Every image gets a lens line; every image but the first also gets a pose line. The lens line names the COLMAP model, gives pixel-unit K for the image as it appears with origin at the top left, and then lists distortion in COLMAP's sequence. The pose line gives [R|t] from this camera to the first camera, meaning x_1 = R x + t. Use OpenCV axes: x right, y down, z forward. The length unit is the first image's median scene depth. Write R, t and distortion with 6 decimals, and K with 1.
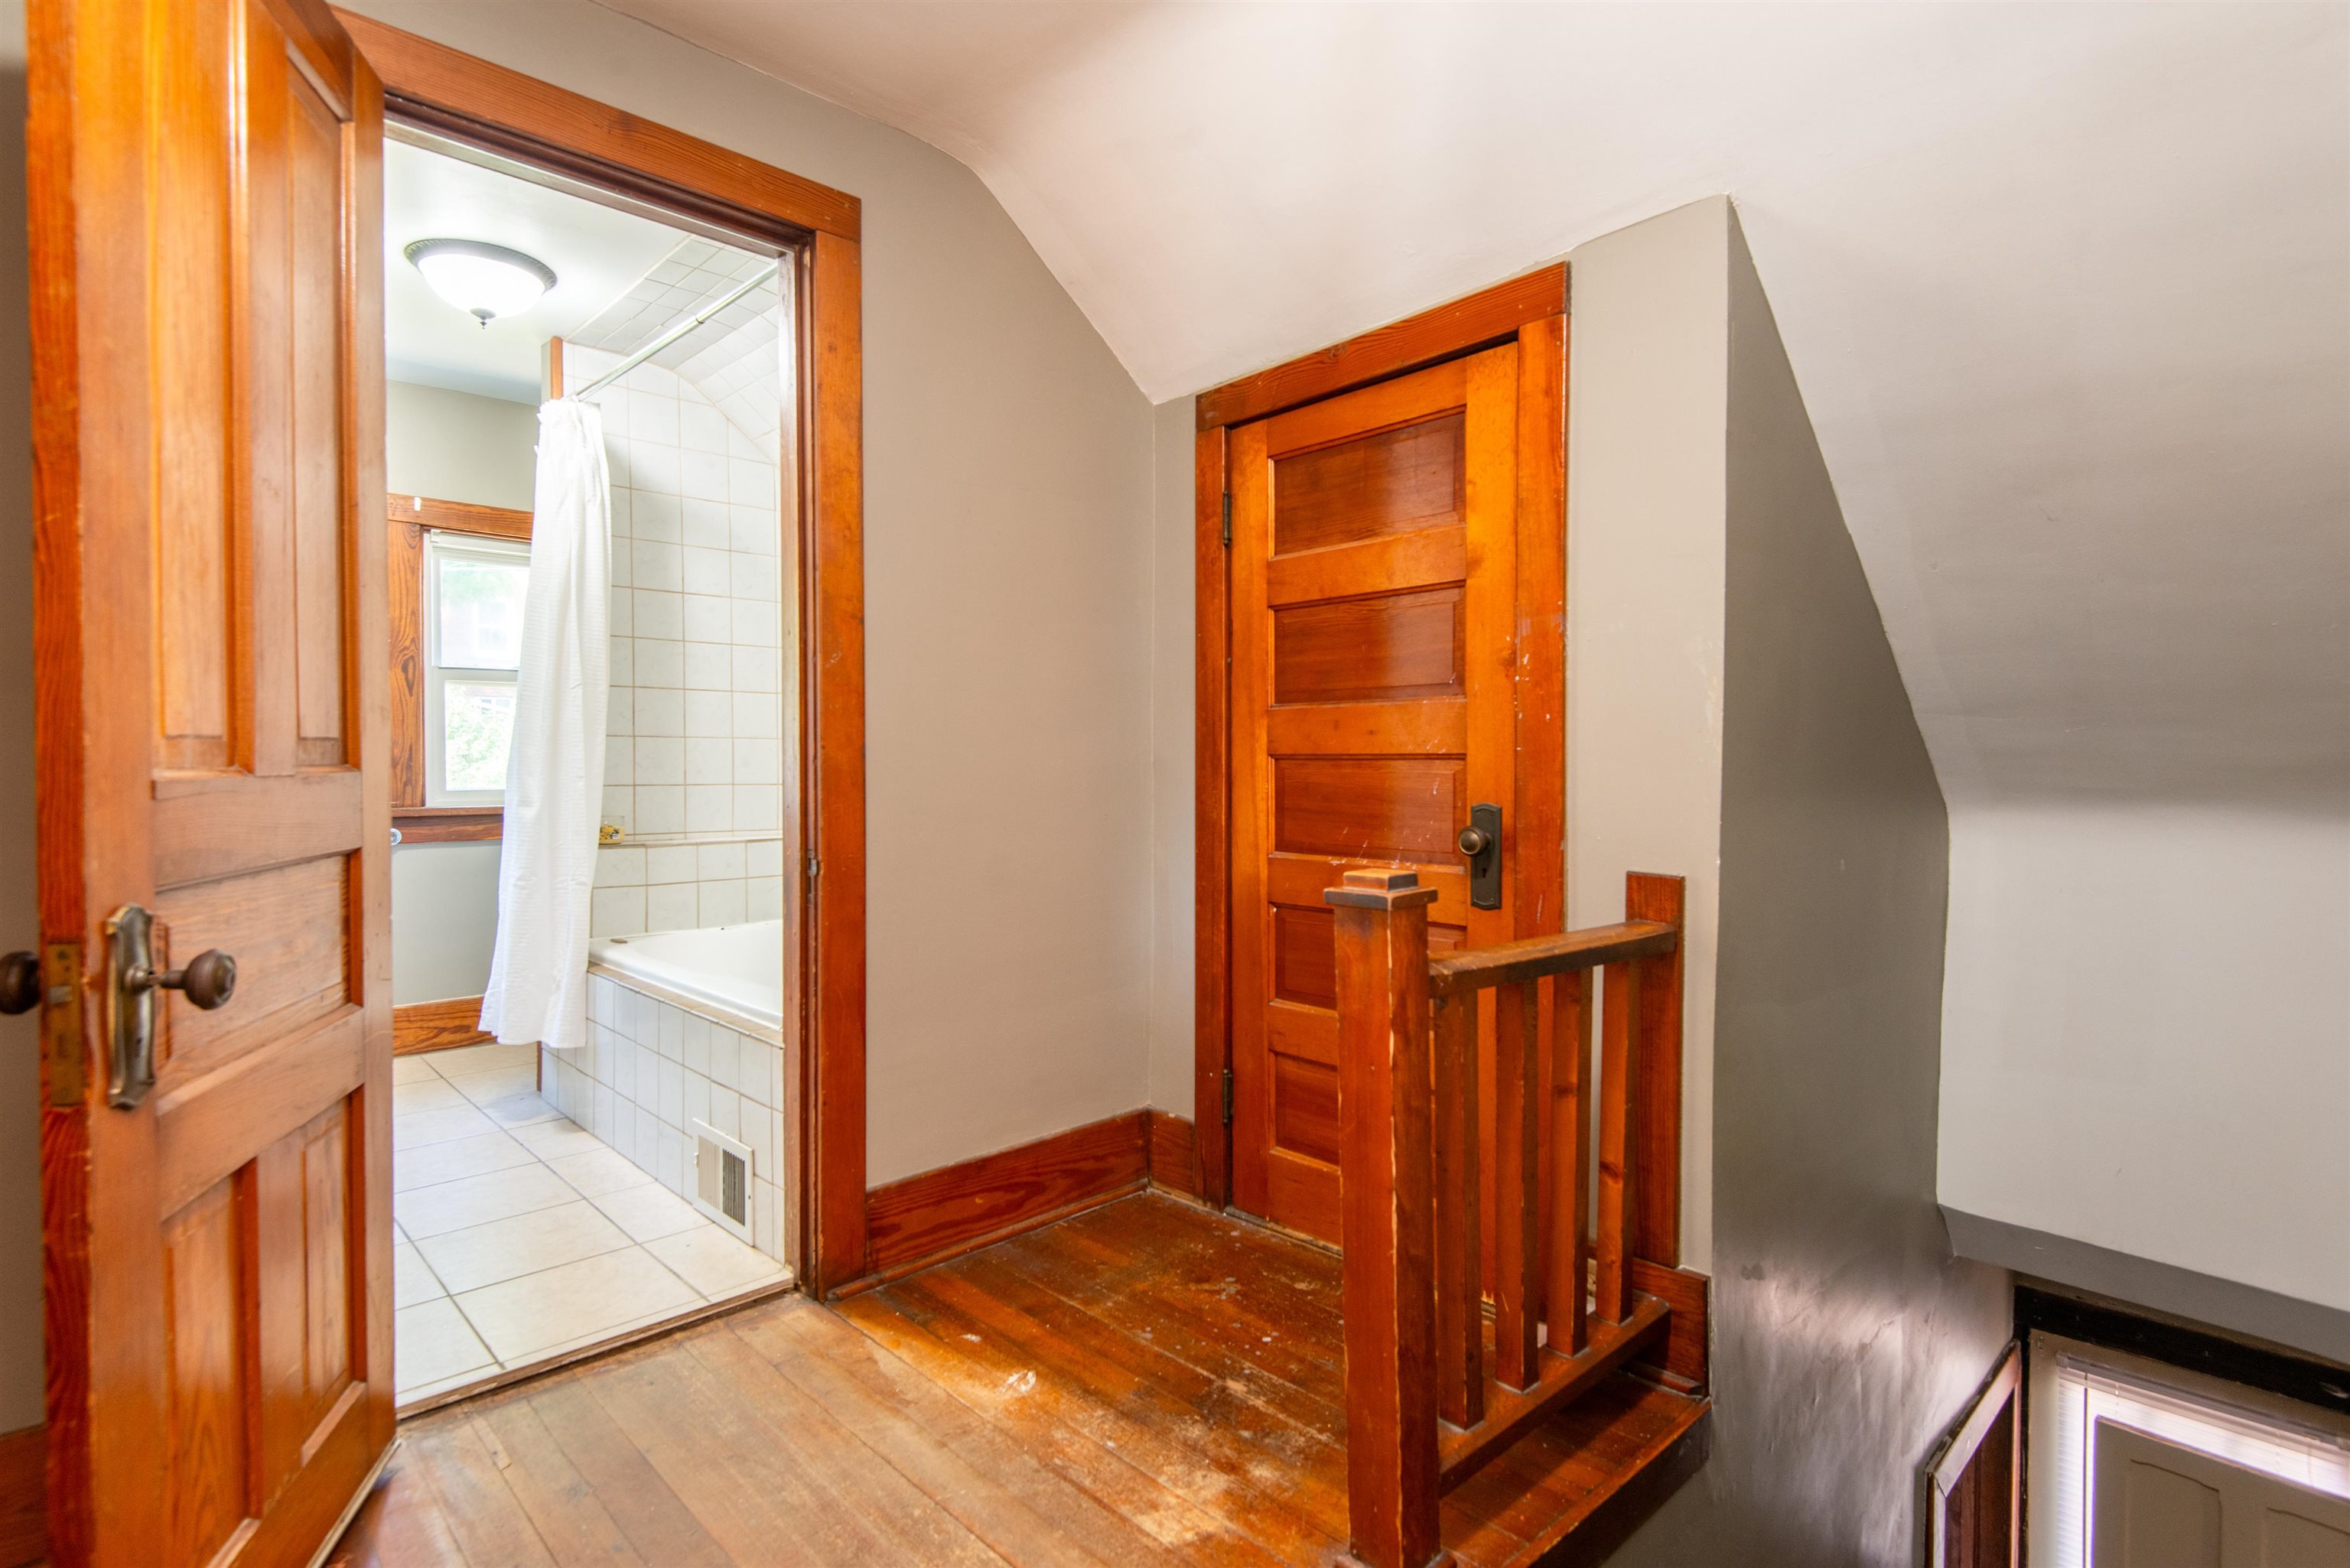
lens RADIAL K [[1179.9, 0, 1194.8], [0, 1179.9, 777.2], [0, 0, 1]] dist [0.008840, -0.010531]
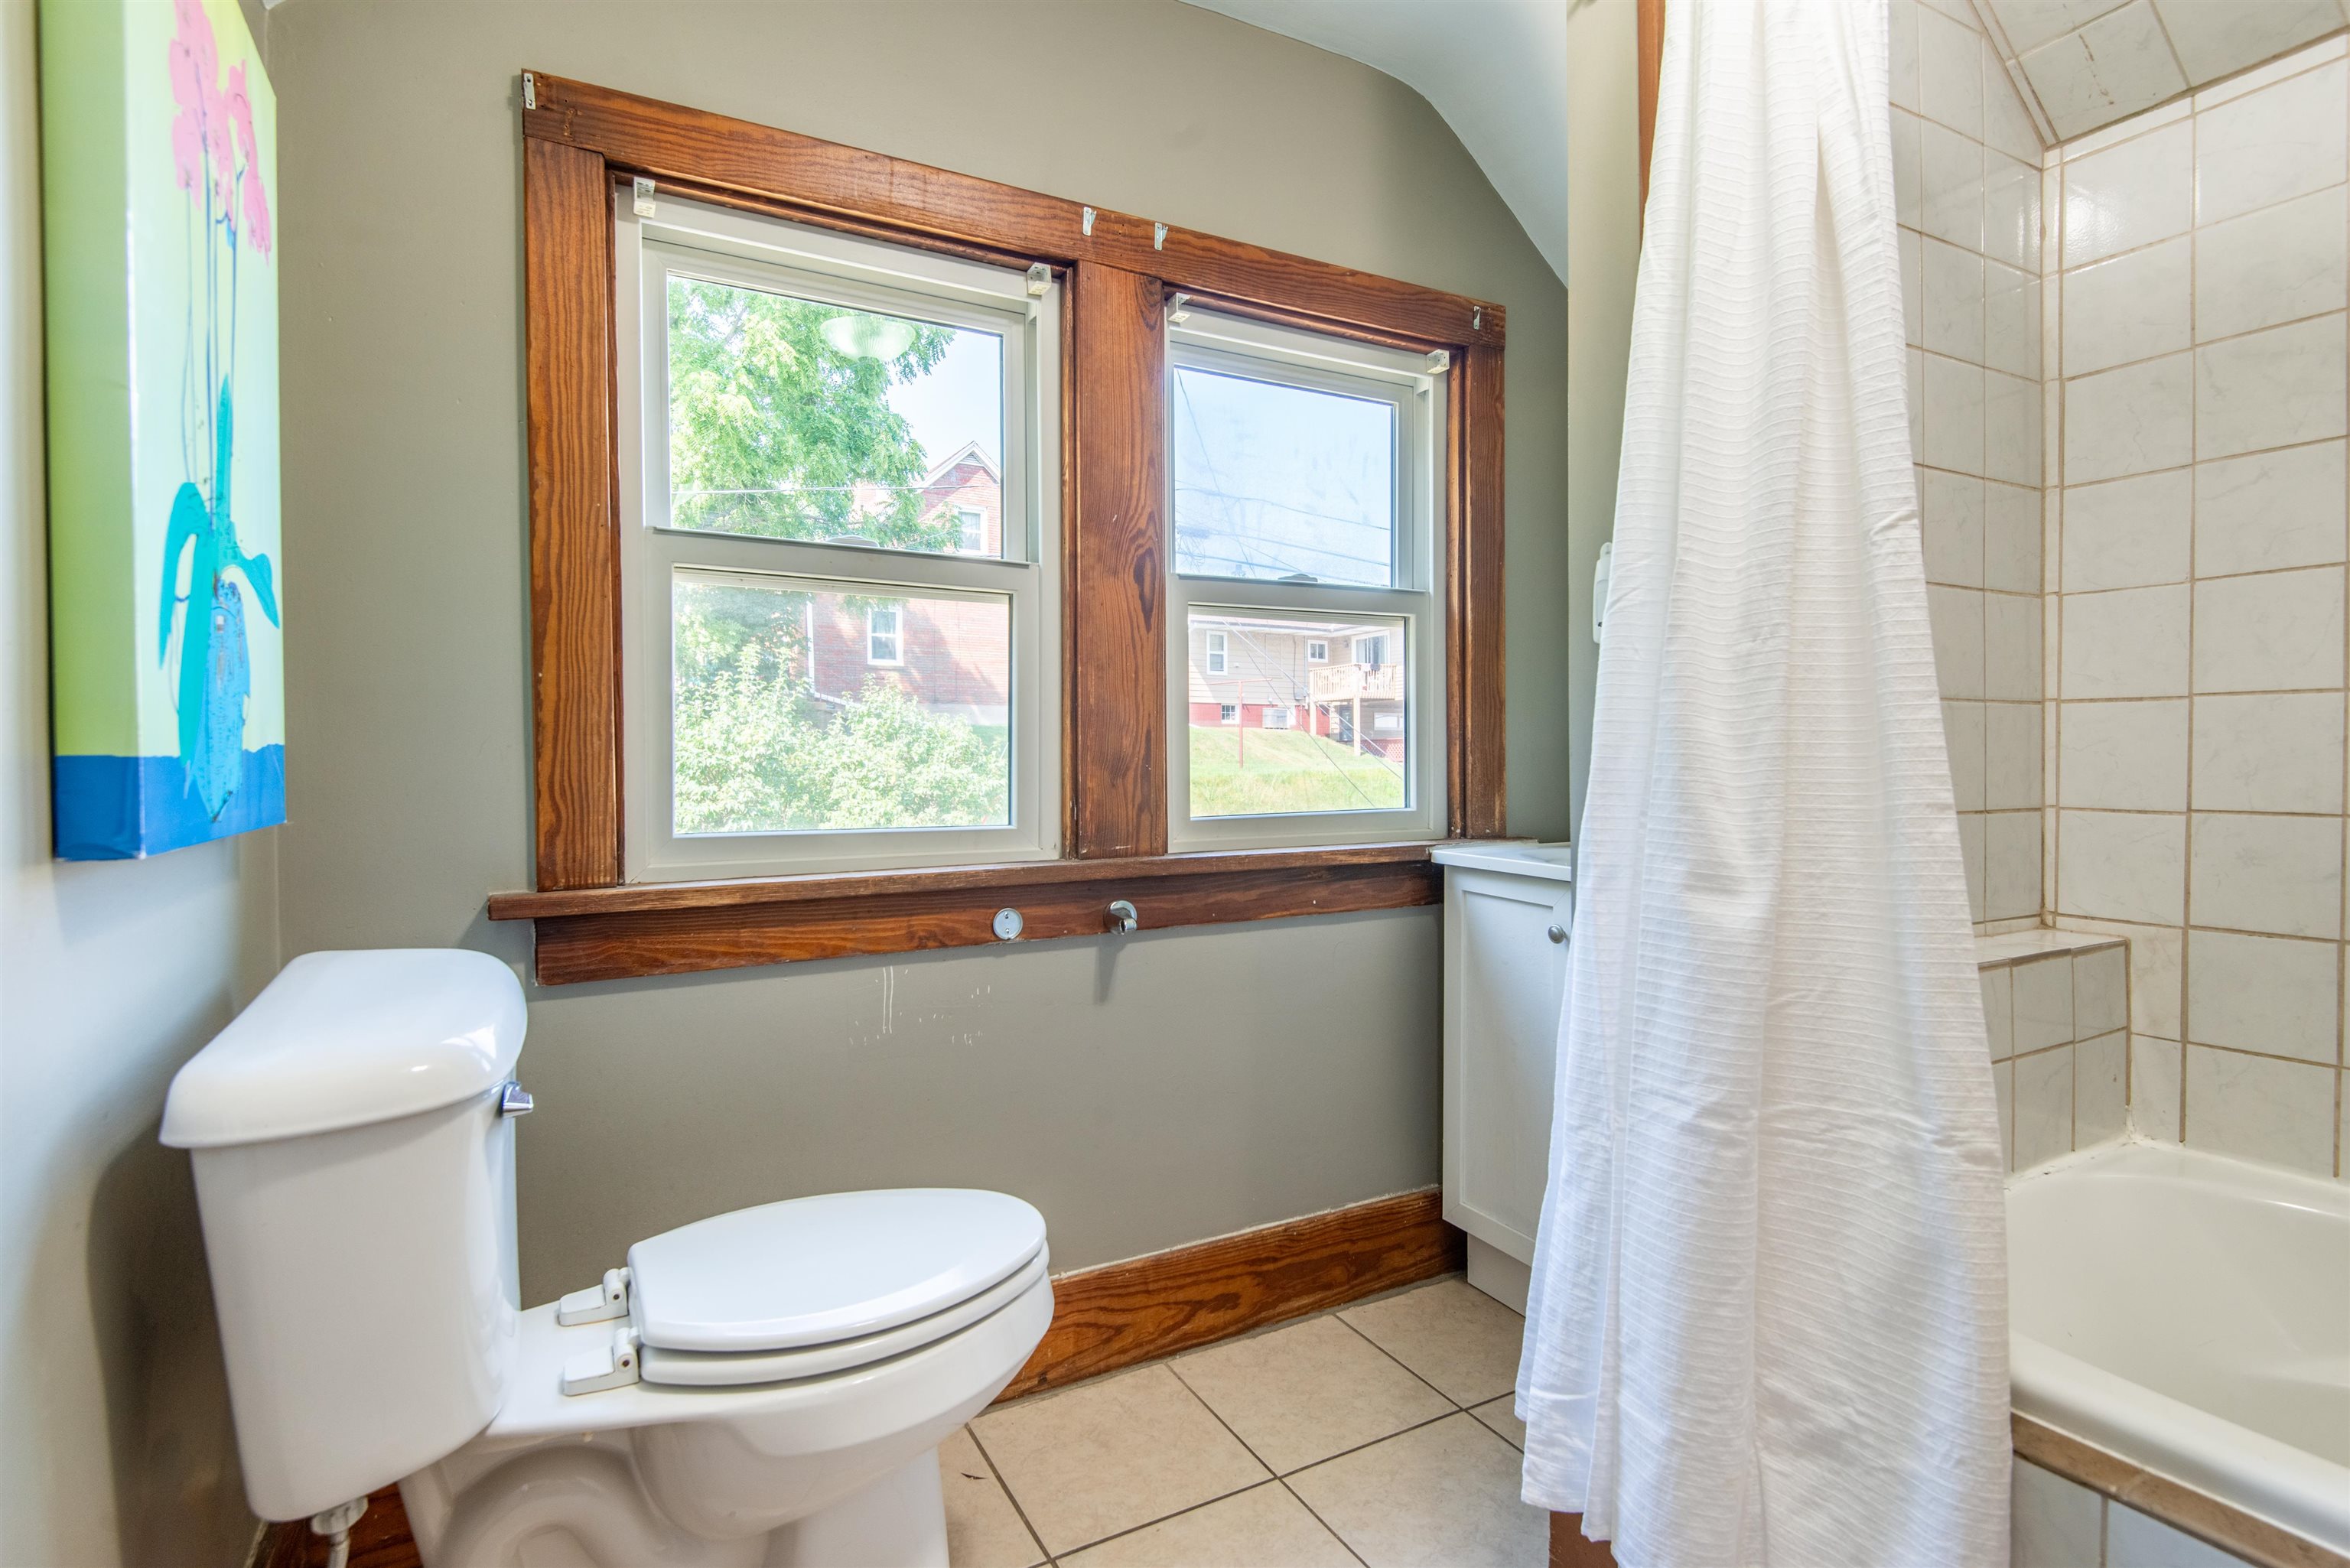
lens RADIAL K [[1179.9, 0, 1196.9], [0, 1179.9, 779.3], [0, 0, 1]] dist [0.008840, -0.010531]
pose [[0.967887, -0.002690, -0.251373, -0.583783], [0.002969, 0.999995, 0.000731, -0.007954], [0.251369, -0.001454, 0.967890, 0.594740]]
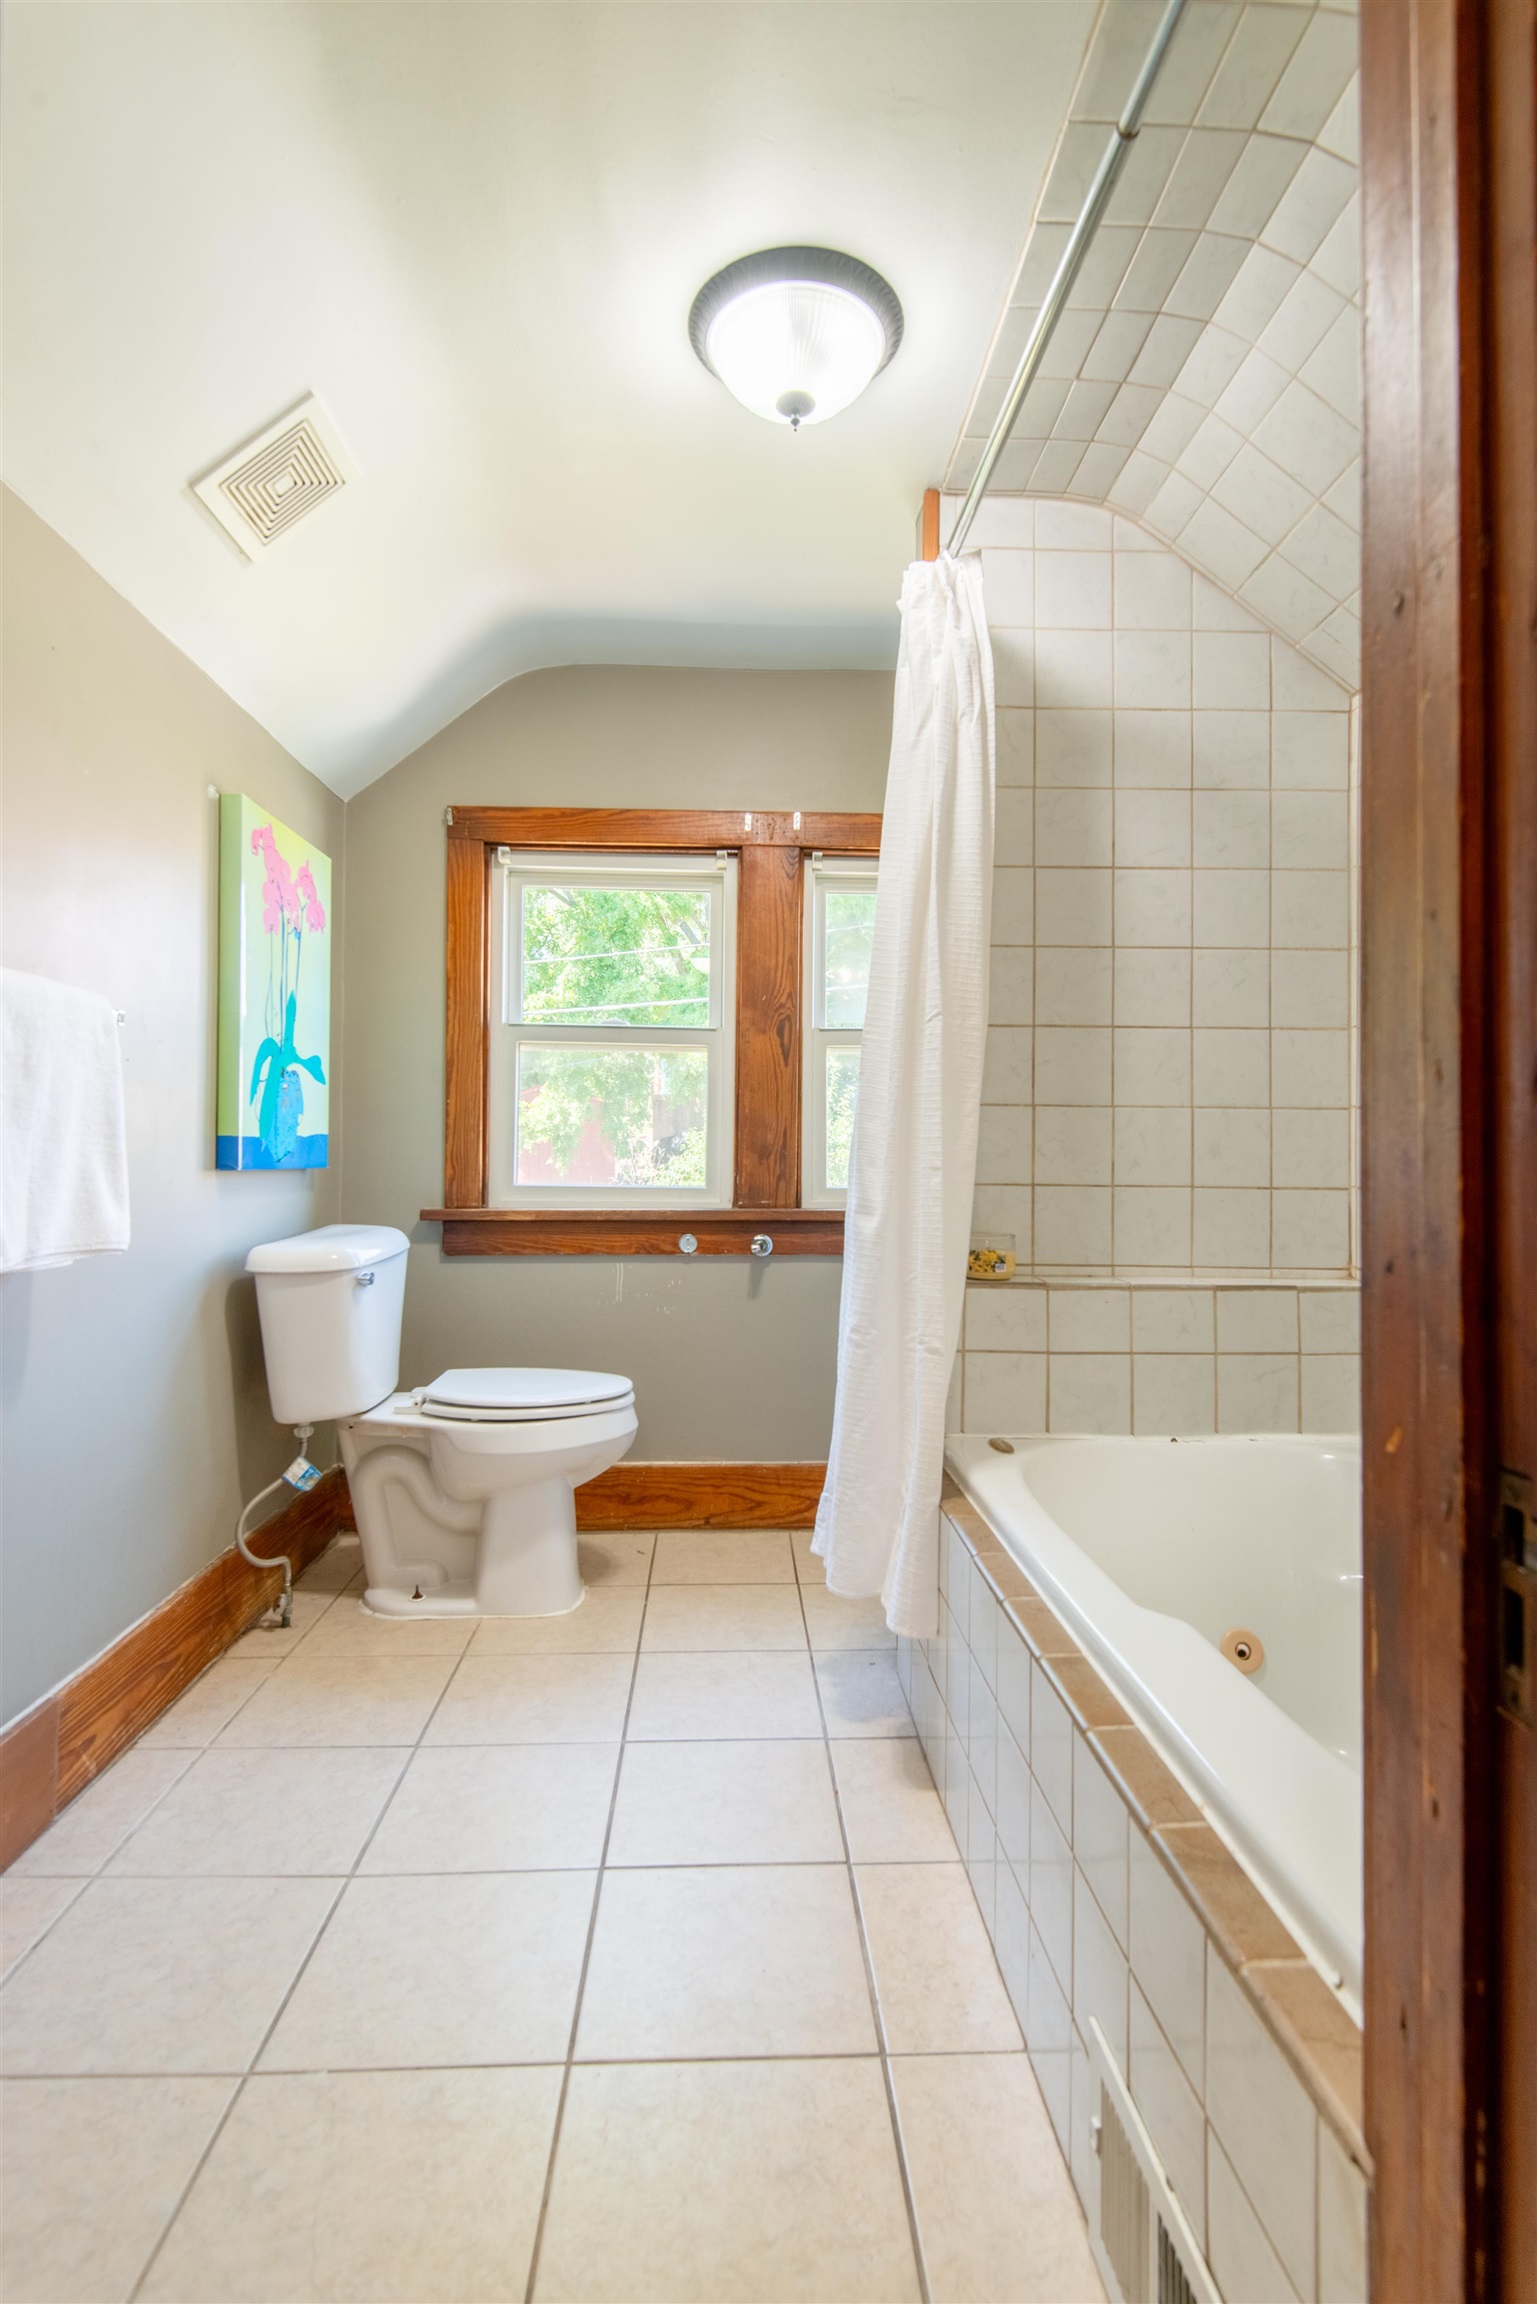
lens RADIAL K [[1156.9, 0, 768.0], [0, 1156.9, 1146.5], [0, 0, 1]] dist [0.008840, -0.010531]
pose [[0.749005, -0.004149, -0.662551, -0.184217], [-0.017070, 0.999528, -0.025556, 0.004710], [0.662344, 0.030451, 0.748580, 0.470425]]
